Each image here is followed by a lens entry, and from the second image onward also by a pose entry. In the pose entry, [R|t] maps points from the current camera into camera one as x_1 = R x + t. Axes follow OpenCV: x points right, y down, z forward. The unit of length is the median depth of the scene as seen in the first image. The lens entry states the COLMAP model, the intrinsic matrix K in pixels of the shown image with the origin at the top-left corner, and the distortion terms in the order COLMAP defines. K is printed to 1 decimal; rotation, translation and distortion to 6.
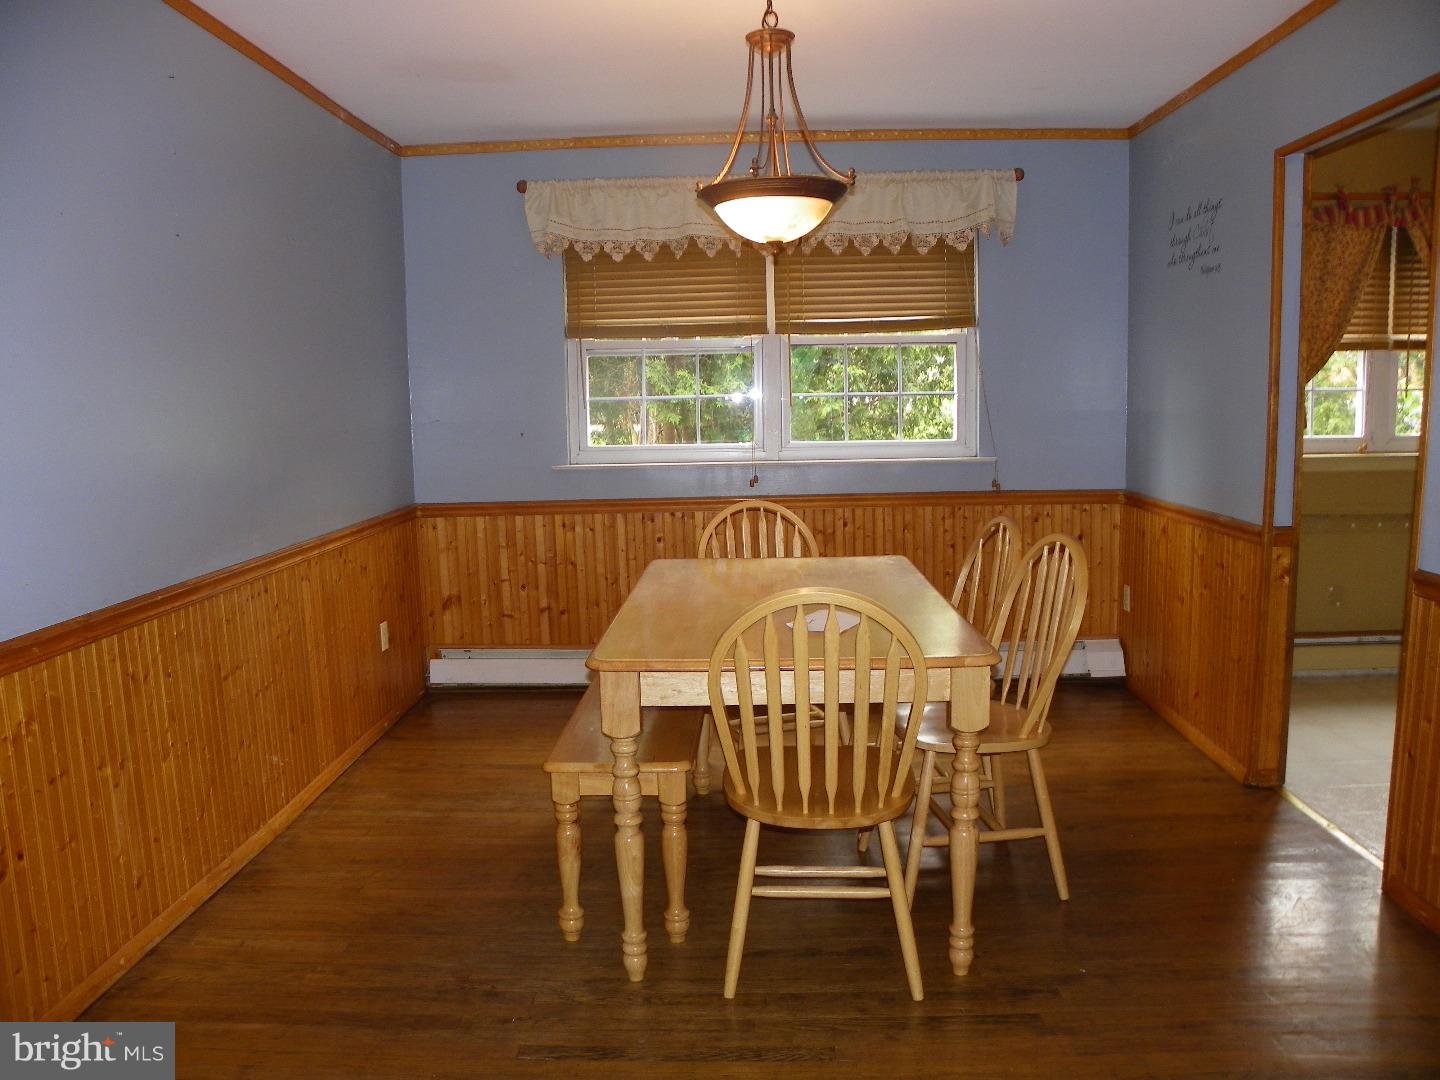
lens RADIAL K [[1094.3, 0, 716.6], [0, 1094.3, 550.0], [0, 0, 1]] dist [-0.156498, 0.105912]
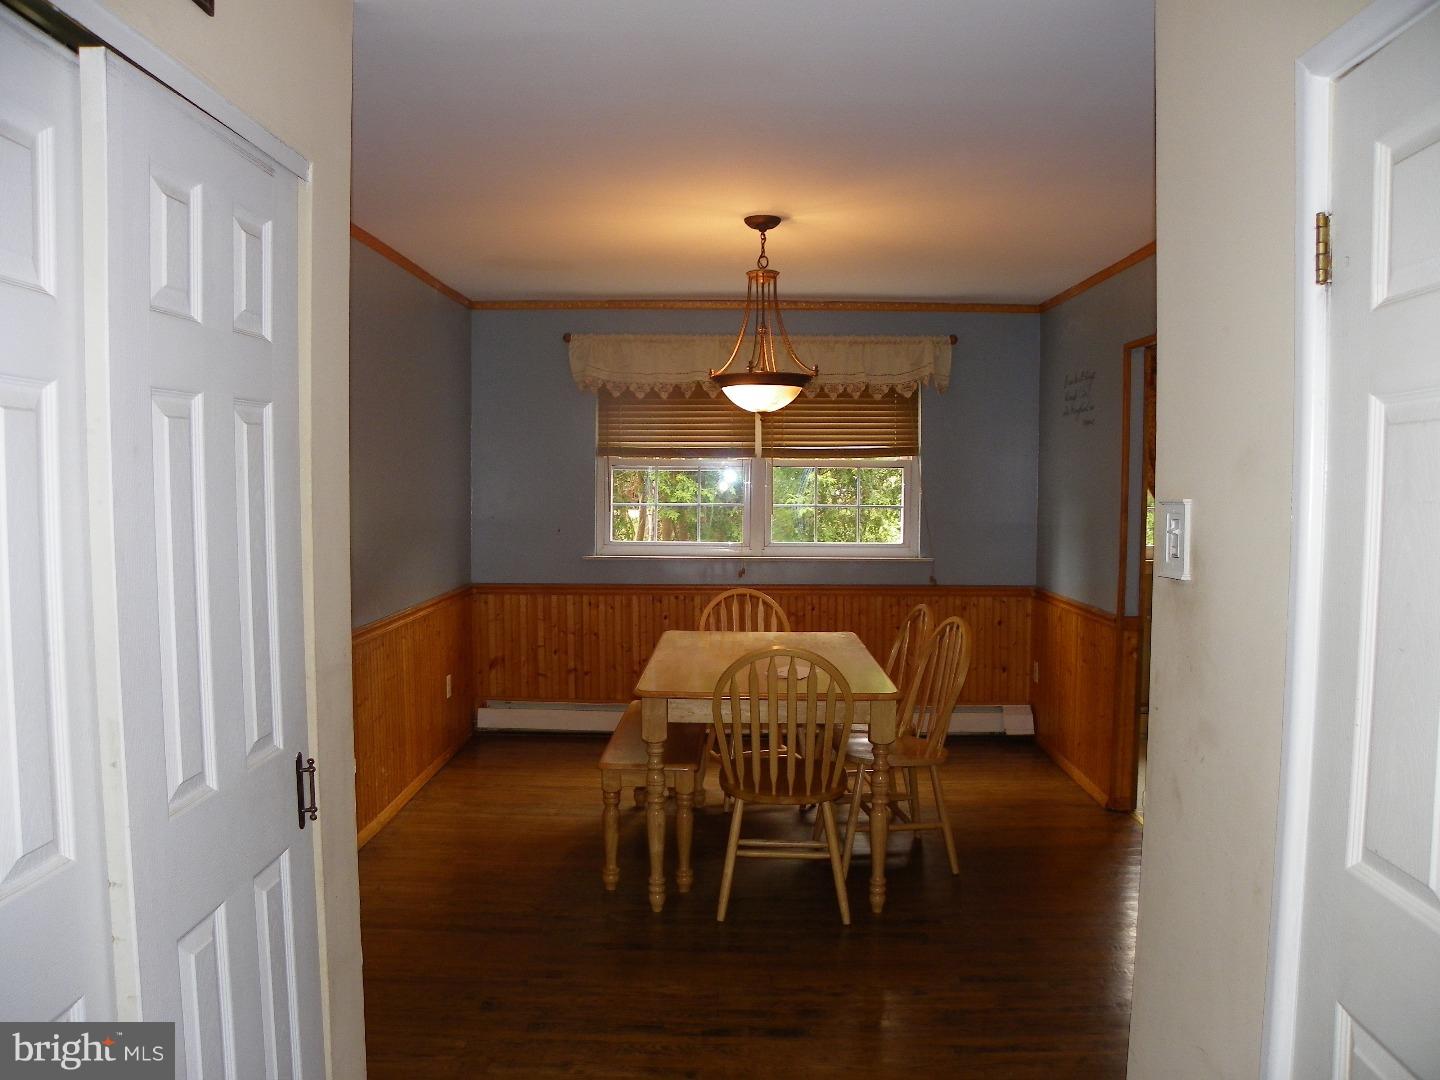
lens RADIAL K [[1094.3, 0, 716.6], [0, 1094.3, 550.0], [0, 0, 1]] dist [-0.156498, 0.105912]
pose [[0.999532, 0.026651, 0.015036, -0.017863], [-0.025400, 0.996629, -0.078014, 0.012414], [-0.017064, 0.077595, 0.996839, -0.320624]]
